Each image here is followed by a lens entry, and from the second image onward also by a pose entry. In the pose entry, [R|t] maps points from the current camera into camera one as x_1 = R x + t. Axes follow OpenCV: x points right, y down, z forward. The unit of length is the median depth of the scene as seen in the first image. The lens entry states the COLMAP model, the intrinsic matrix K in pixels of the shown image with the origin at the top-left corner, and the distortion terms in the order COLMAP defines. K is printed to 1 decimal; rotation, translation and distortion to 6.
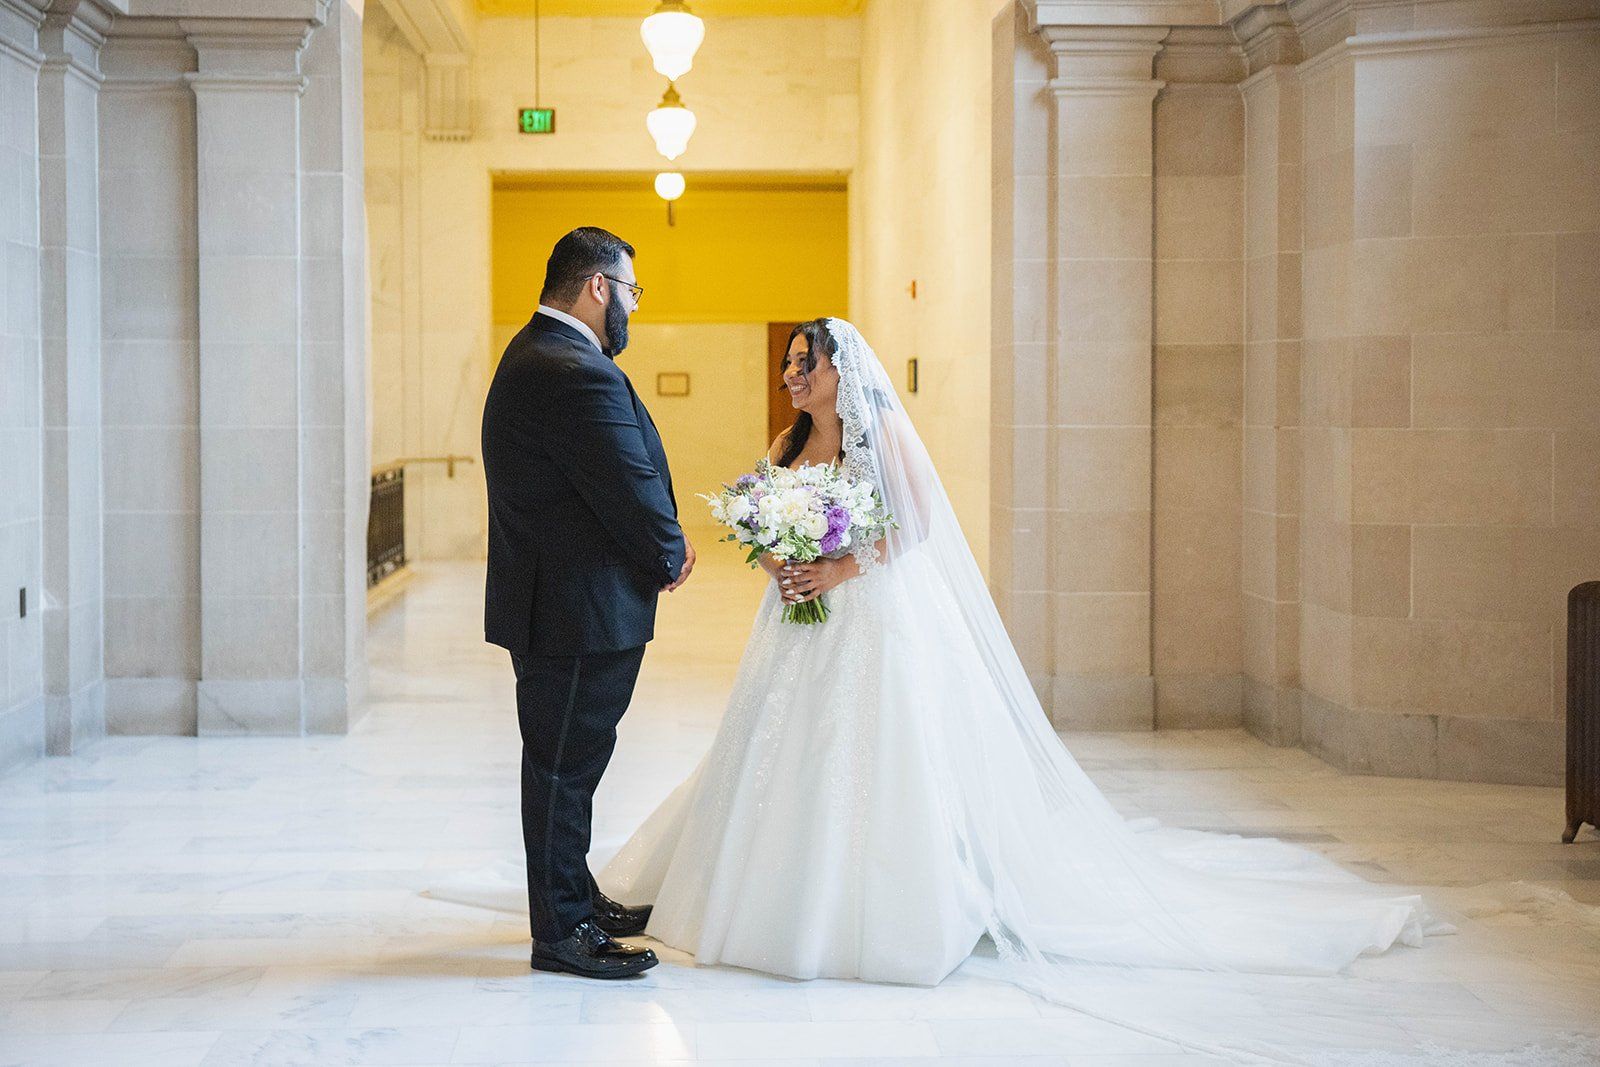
lens RADIAL K [[2604.9, 0, 794.8], [0, 2604.9, 464.3], [0, 0, 1]] dist [0.180907, 0.000000]
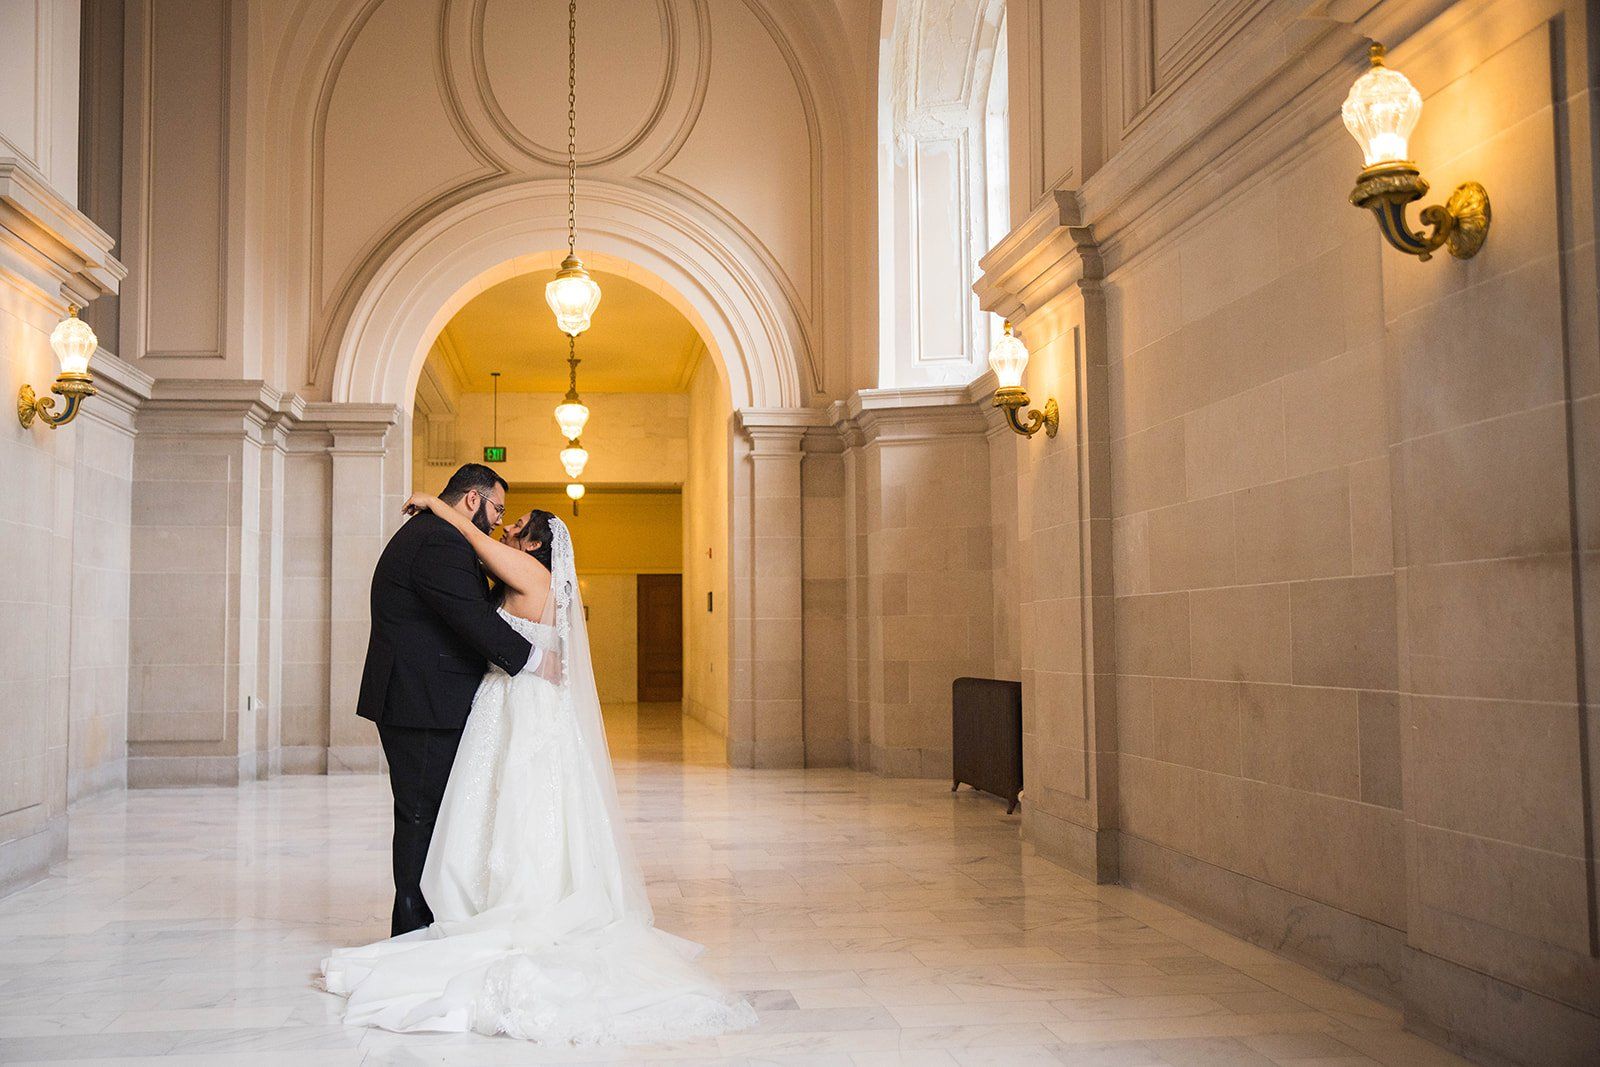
lens RADIAL K [[1700.2, 0, 803.2], [0, 1700.2, 538.4], [0, 0, 1]] dist [0.005849, 0.000000]
pose [[0.996517, 0.000276, 0.083394, 0.026665], [0.006092, 0.997082, -0.076091, 0.024671], [-0.083171, 0.076334, 0.993607, -0.333036]]
